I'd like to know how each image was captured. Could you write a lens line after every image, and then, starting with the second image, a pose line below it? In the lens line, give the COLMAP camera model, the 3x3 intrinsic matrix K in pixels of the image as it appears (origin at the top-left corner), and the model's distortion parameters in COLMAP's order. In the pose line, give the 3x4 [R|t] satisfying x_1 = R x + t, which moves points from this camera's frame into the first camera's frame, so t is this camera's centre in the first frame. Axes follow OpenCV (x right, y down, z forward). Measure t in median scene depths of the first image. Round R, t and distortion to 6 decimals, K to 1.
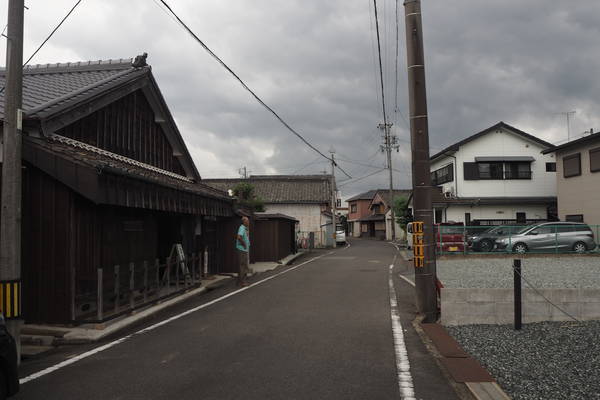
lens RADIAL K [[486.5, 0, 300.0], [0, 486.5, 224.8], [0, 0, 1]] dist [-0.003296, -0.001092]
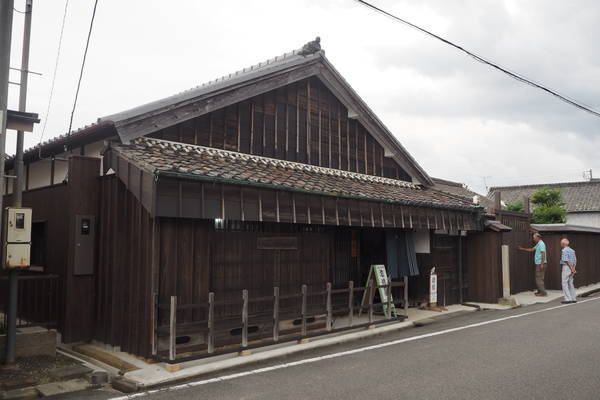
lens RADIAL K [[486.5, 0, 300.0], [0, 486.5, 224.8], [0, 0, 1]] dist [-0.003296, -0.001092]
pose [[0.781999, -0.002325, -0.623276, 0.160558], [-0.011668, 0.999763, -0.018370, -0.010964], [0.623171, 0.021637, 0.781786, 0.297901]]
